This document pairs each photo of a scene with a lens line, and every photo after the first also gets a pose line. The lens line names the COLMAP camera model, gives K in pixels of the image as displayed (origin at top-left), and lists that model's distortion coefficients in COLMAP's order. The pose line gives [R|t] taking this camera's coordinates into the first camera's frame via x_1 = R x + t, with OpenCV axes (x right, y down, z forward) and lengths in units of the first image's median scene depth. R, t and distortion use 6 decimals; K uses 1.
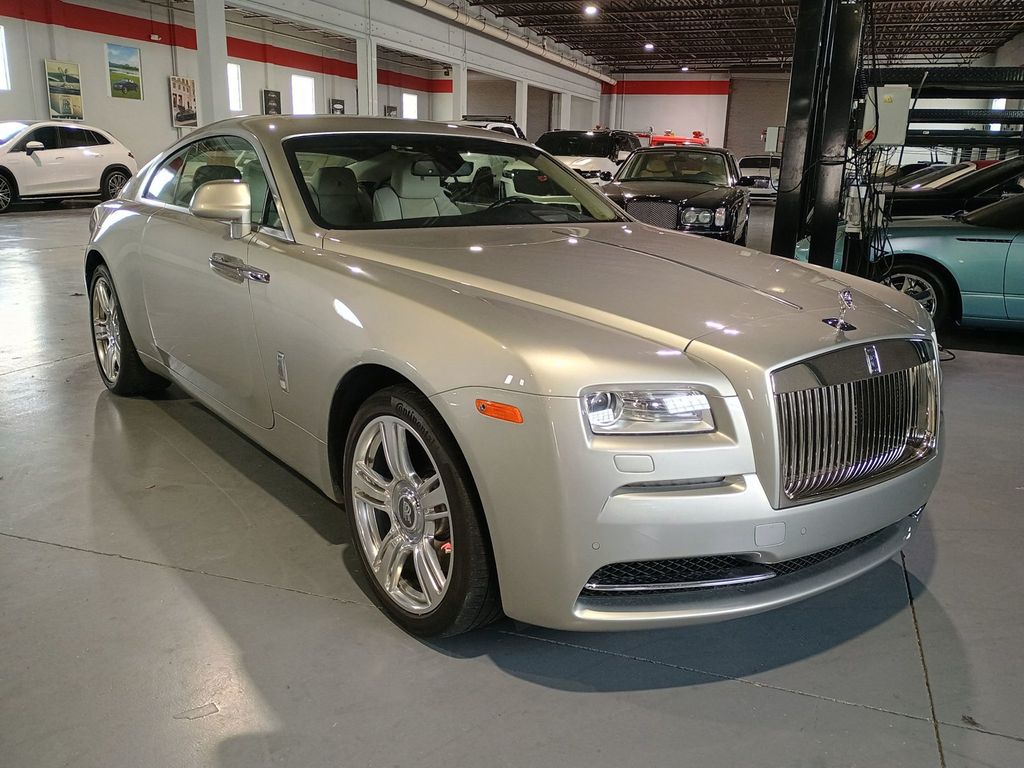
lens RADIAL K [[888.6, 0, 506.1], [0, 888.6, 383.8], [0, 0, 1]] dist [0.067579, -0.092386]
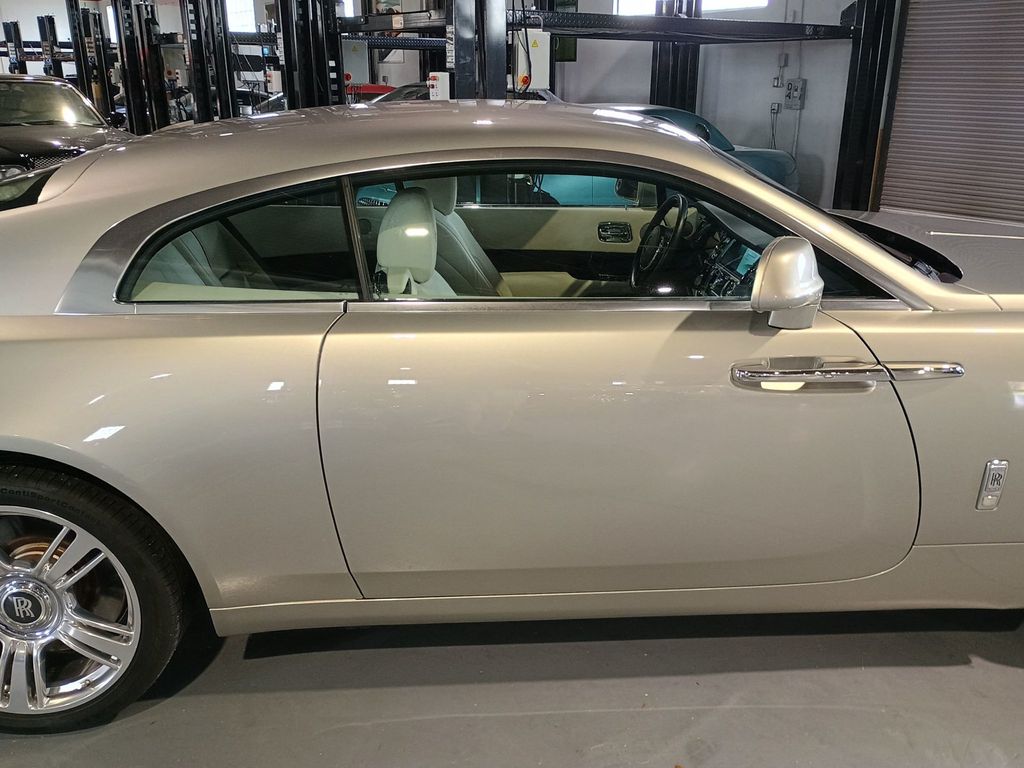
lens RADIAL K [[888.6, 0, 515.7], [0, 888.6, 384.4], [0, 0, 1]] dist [0.067579, -0.092386]
pose [[0.529034, -0.301106, 0.793384, -0.505932], [0.218494, 0.951743, 0.215513, -0.167673], [-0.819990, 0.059336, 0.569294, 0.446349]]
